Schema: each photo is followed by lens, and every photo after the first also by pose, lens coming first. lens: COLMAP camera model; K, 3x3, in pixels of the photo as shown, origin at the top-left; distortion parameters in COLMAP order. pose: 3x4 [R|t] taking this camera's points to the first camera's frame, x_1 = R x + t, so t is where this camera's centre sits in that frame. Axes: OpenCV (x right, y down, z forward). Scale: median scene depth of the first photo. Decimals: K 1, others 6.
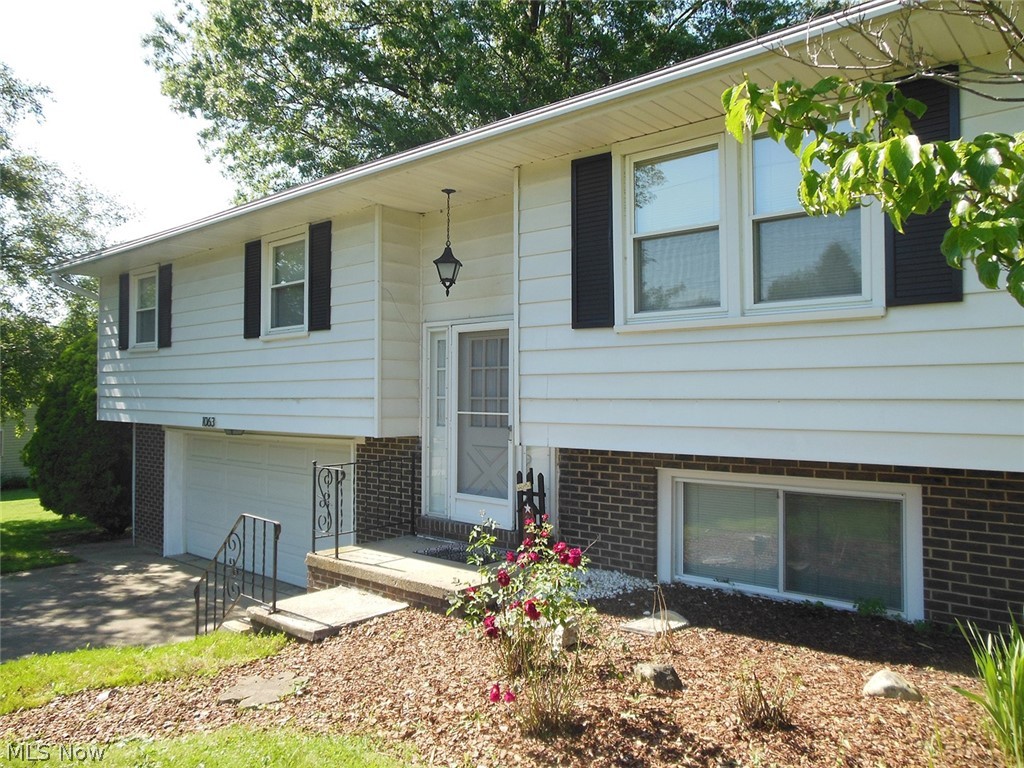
lens RADIAL K [[773.7, 0, 512.0], [0, 773.7, 384.0], [0, 0, 1]] dist [-0.012979, 0.012723]
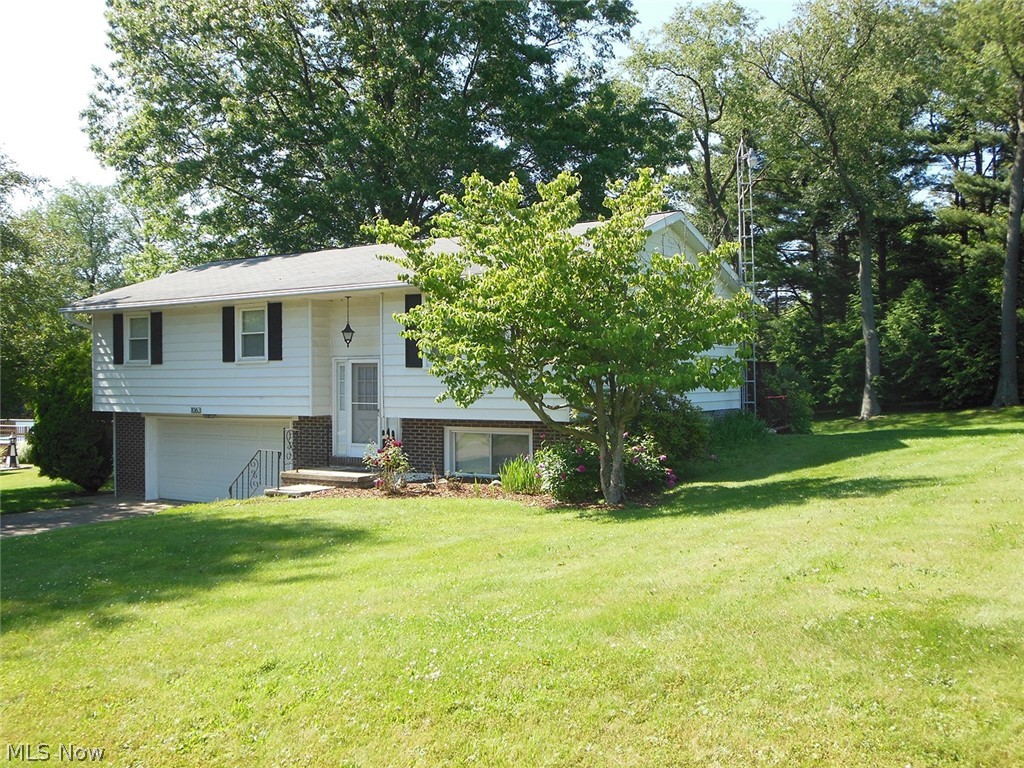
lens RADIAL K [[992.2, 0, 512.0], [0, 992.2, 384.0], [0, 0, 1]] dist [0.002450, 0.010562]
pose [[0.989448, -0.007981, 0.144670, -0.029544], [0.005242, 0.999800, 0.019305, -0.056635], [-0.144795, -0.018343, 0.989292, -1.518959]]
